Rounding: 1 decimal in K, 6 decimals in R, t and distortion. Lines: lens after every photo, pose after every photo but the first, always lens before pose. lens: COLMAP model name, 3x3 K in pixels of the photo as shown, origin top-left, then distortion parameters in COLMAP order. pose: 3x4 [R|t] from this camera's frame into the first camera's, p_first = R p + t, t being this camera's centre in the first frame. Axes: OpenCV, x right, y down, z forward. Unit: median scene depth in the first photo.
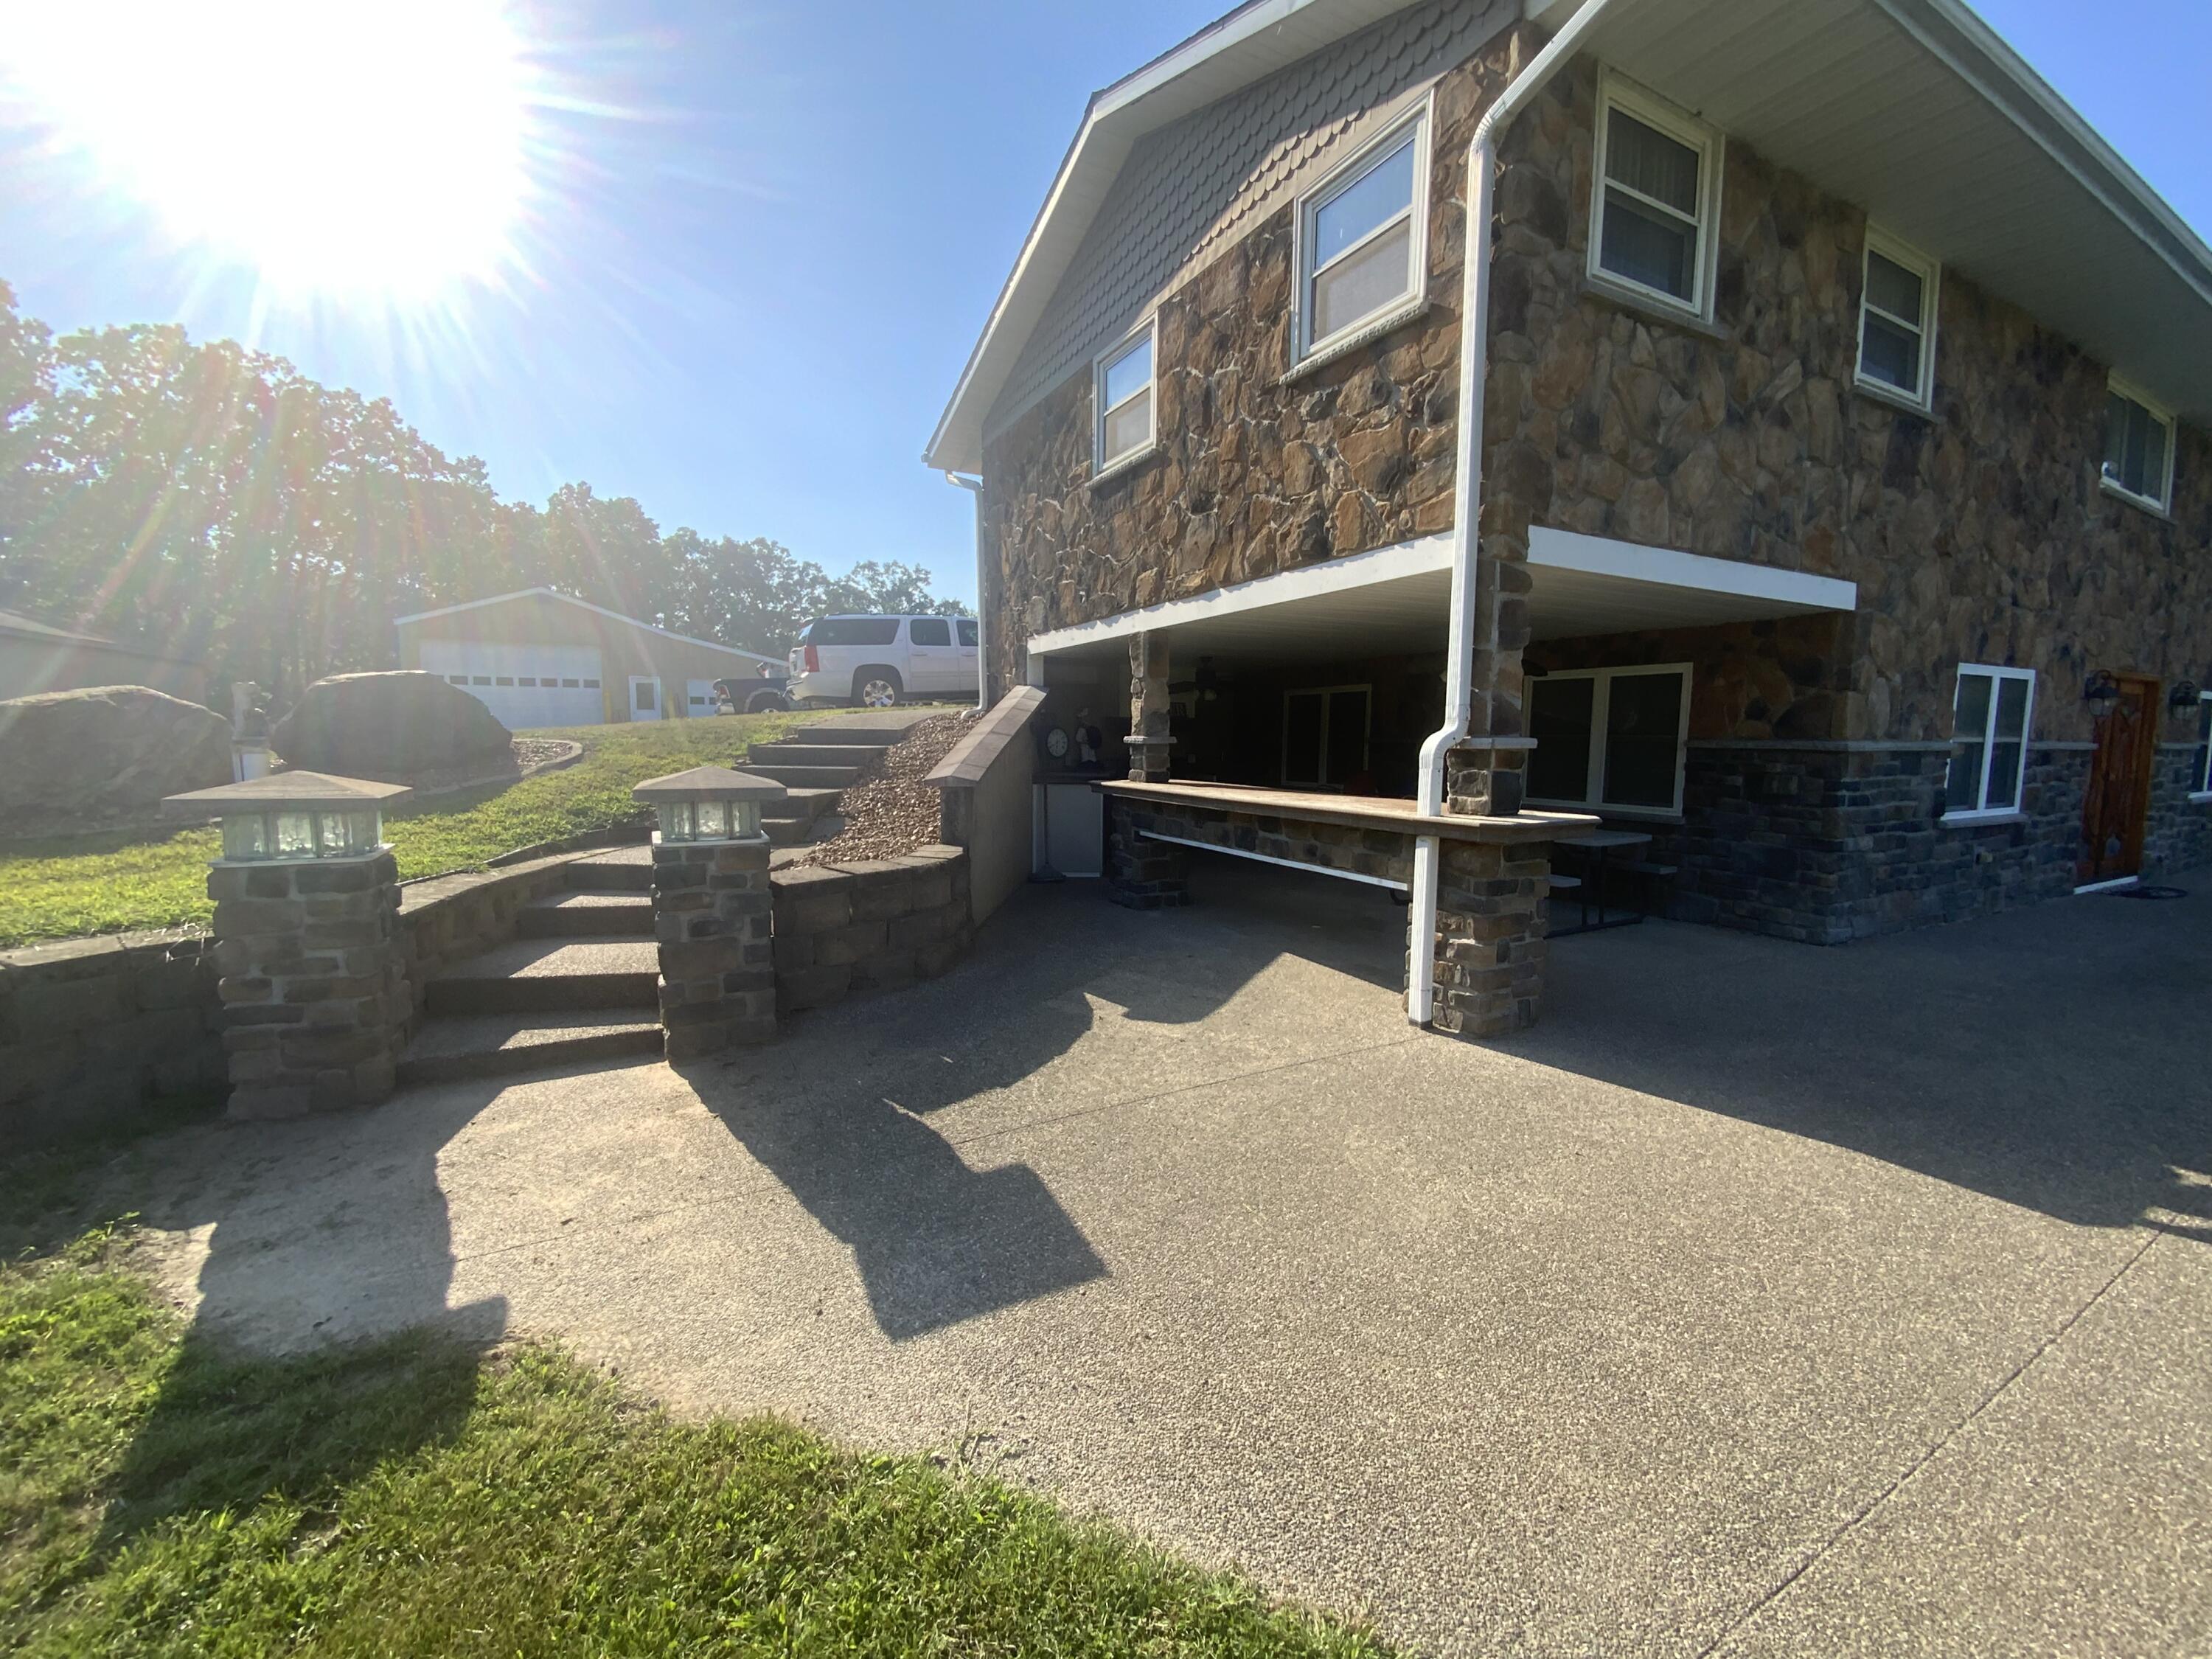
lens RADIAL K [[898.7, 0, 1115.1], [0, 898.7, 832.2], [0, 0, 1]] dist [-0.000417, -0.003097]
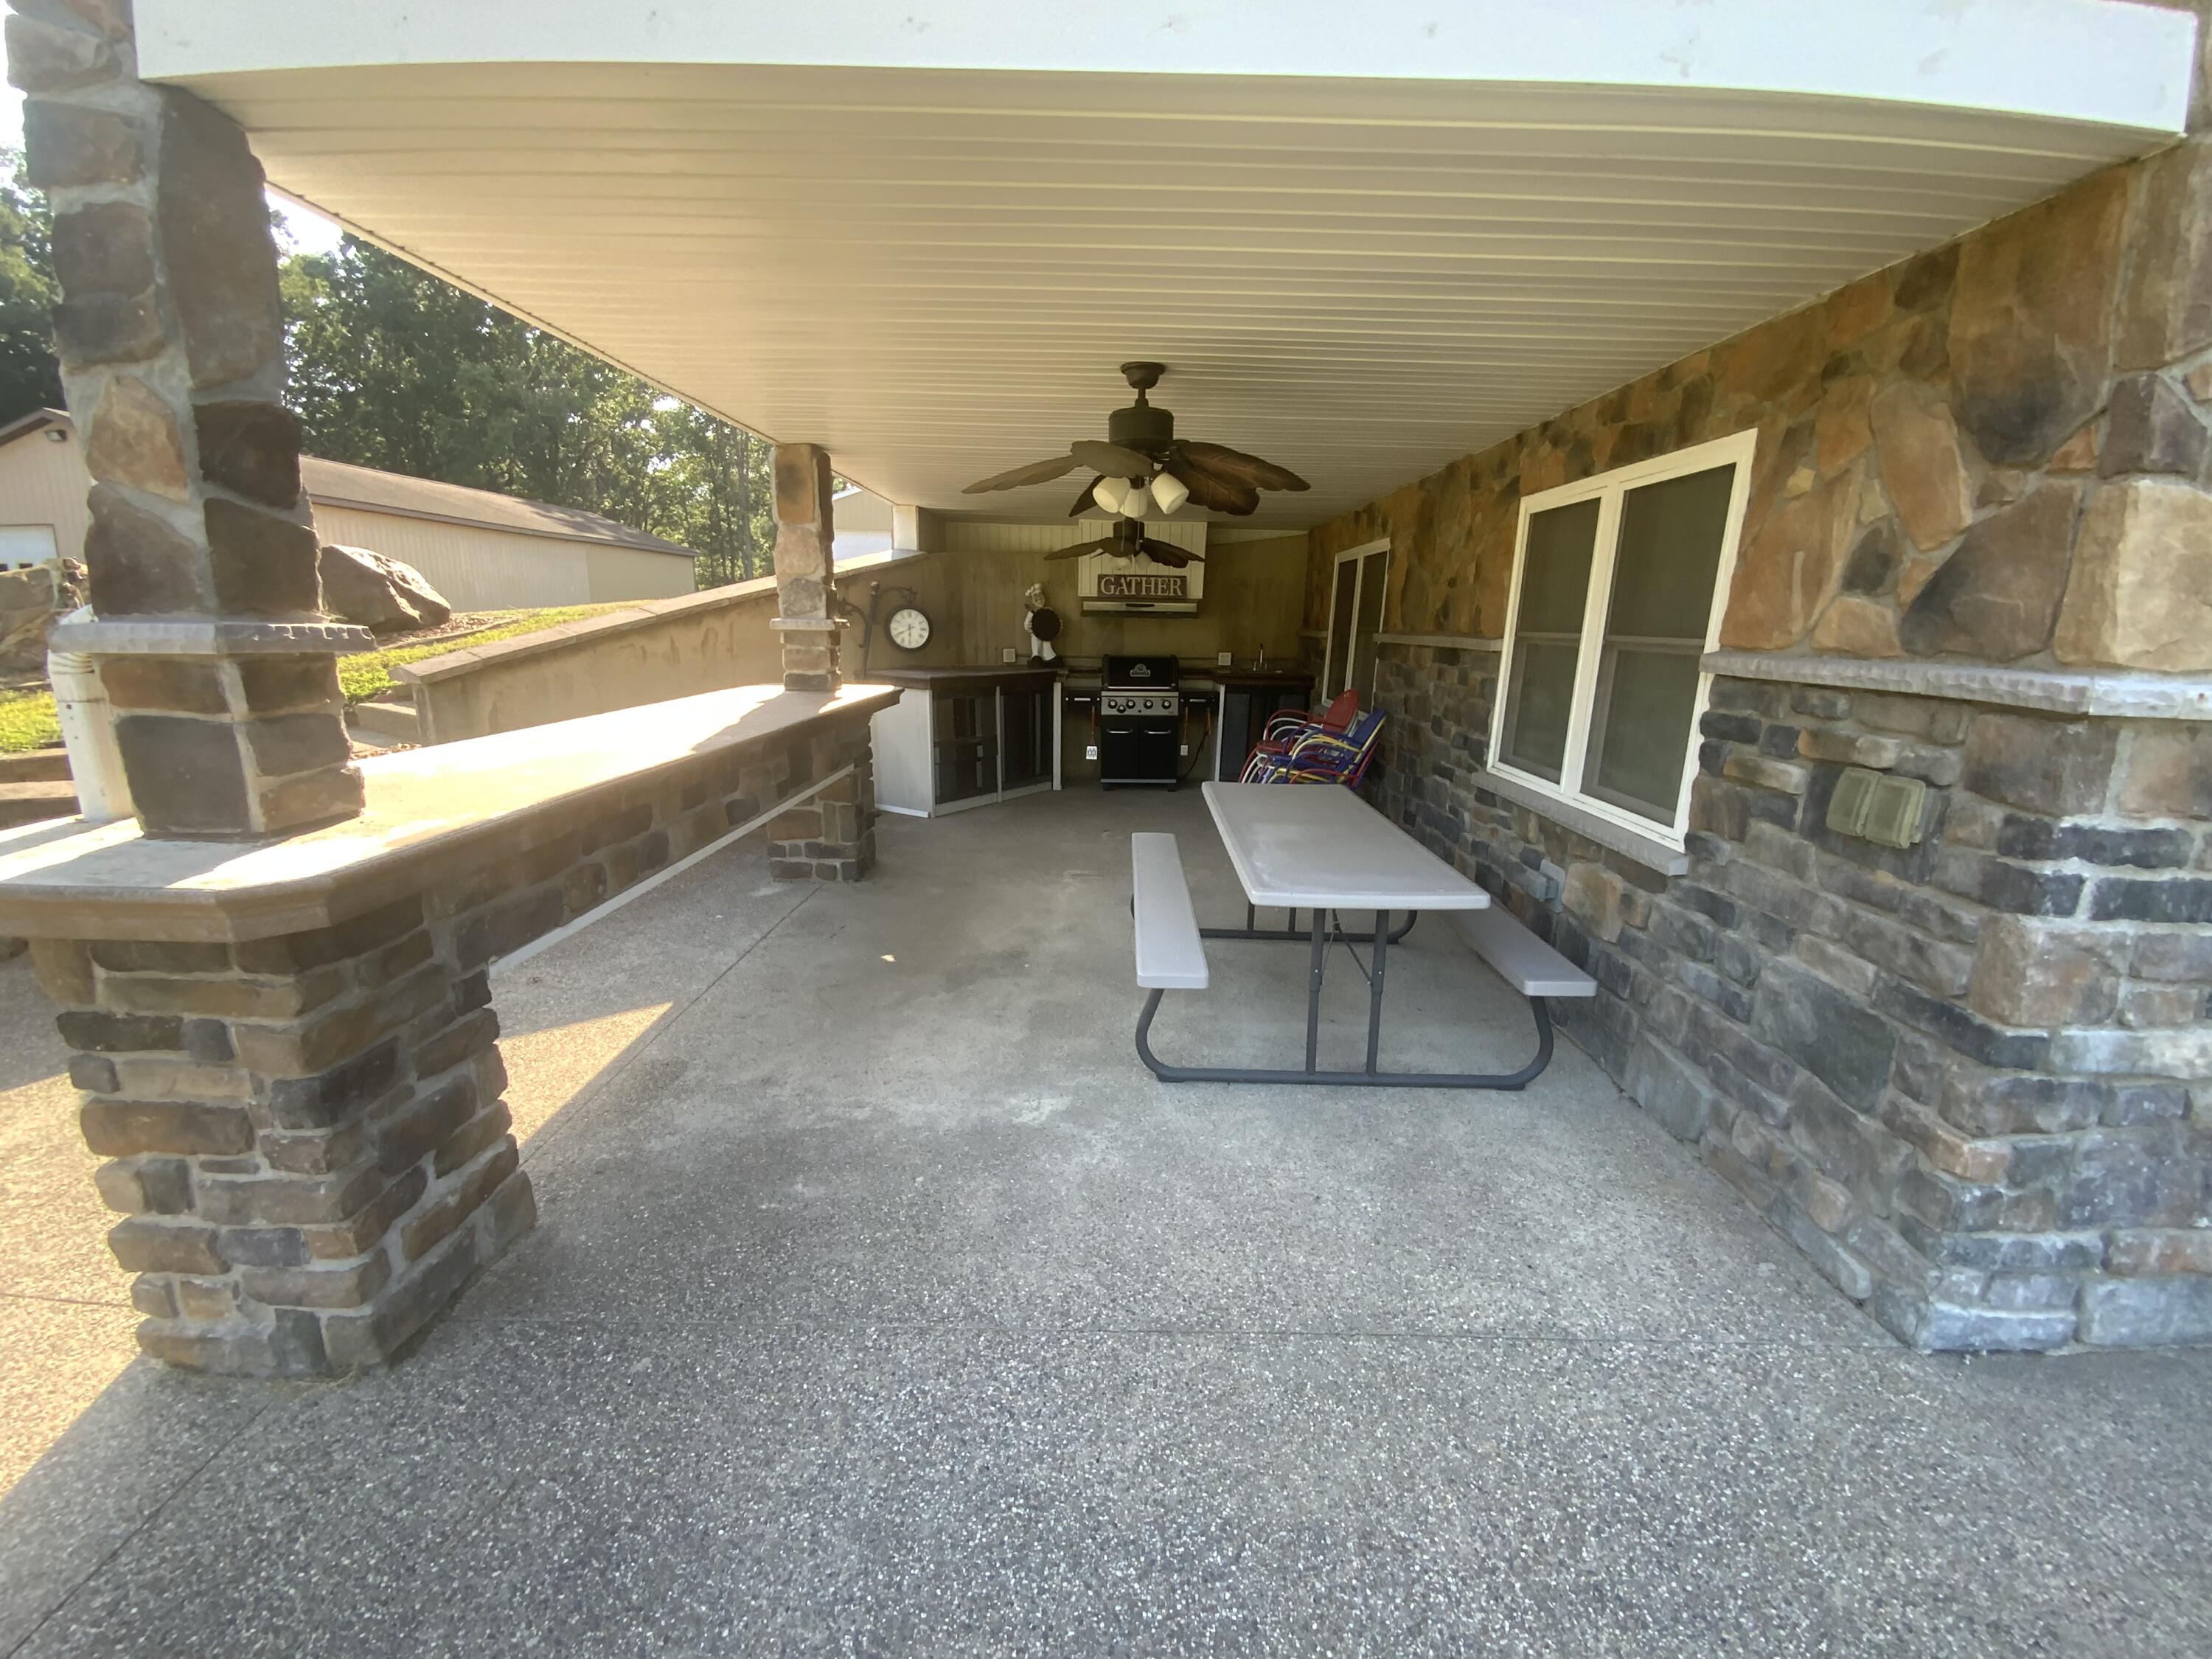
lens RADIAL K [[898.7, 0, 1114.1], [0, 898.7, 830.3], [0, 0, 1]] dist [-0.000417, -0.003097]
pose [[0.875612, 0.124992, -0.466562, 0.669938], [-0.068493, 0.988307, 0.136225, -0.070238], [0.478134, -0.087324, 0.873935, 0.616252]]
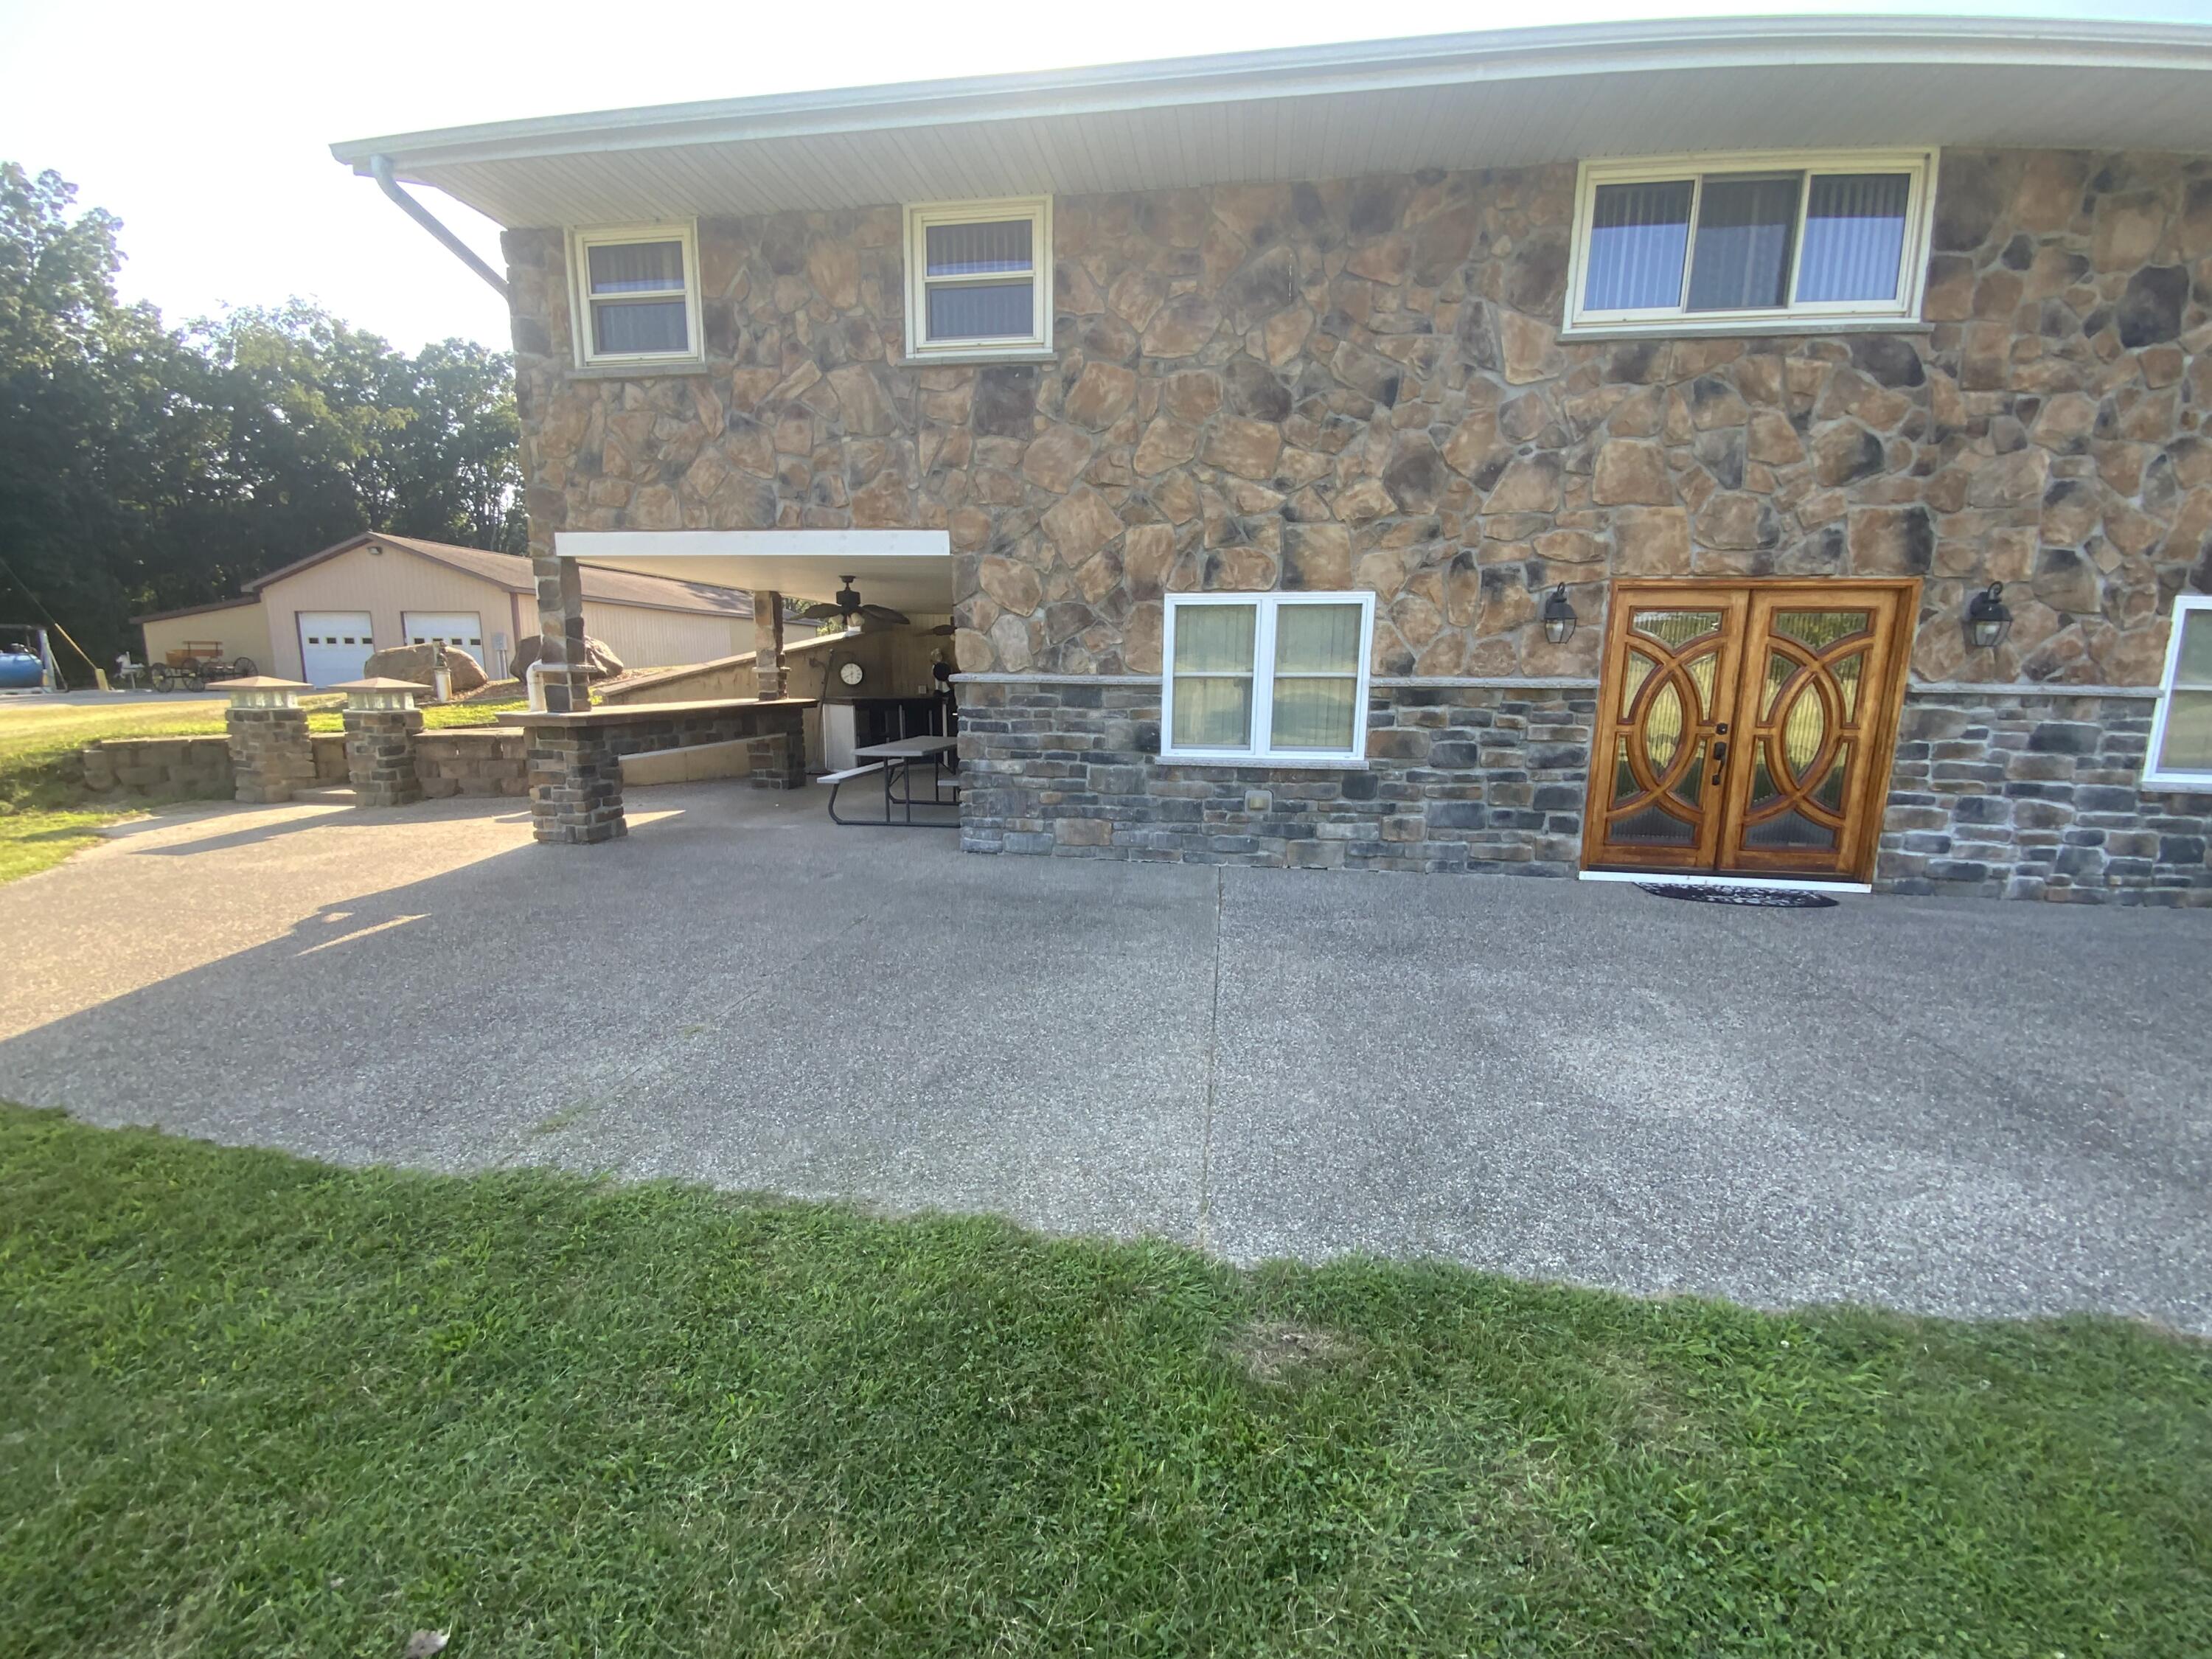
lens RADIAL K [[898.7, 0, 1115.7], [0, 898.7, 826.0], [0, 0, 1]] dist [-0.000417, -0.003097]
pose [[0.803006, 0.105630, -0.586536, 1.602804], [-0.071687, 0.994142, 0.080892, -0.013776], [0.591644, -0.022910, 0.805874, 0.197580]]
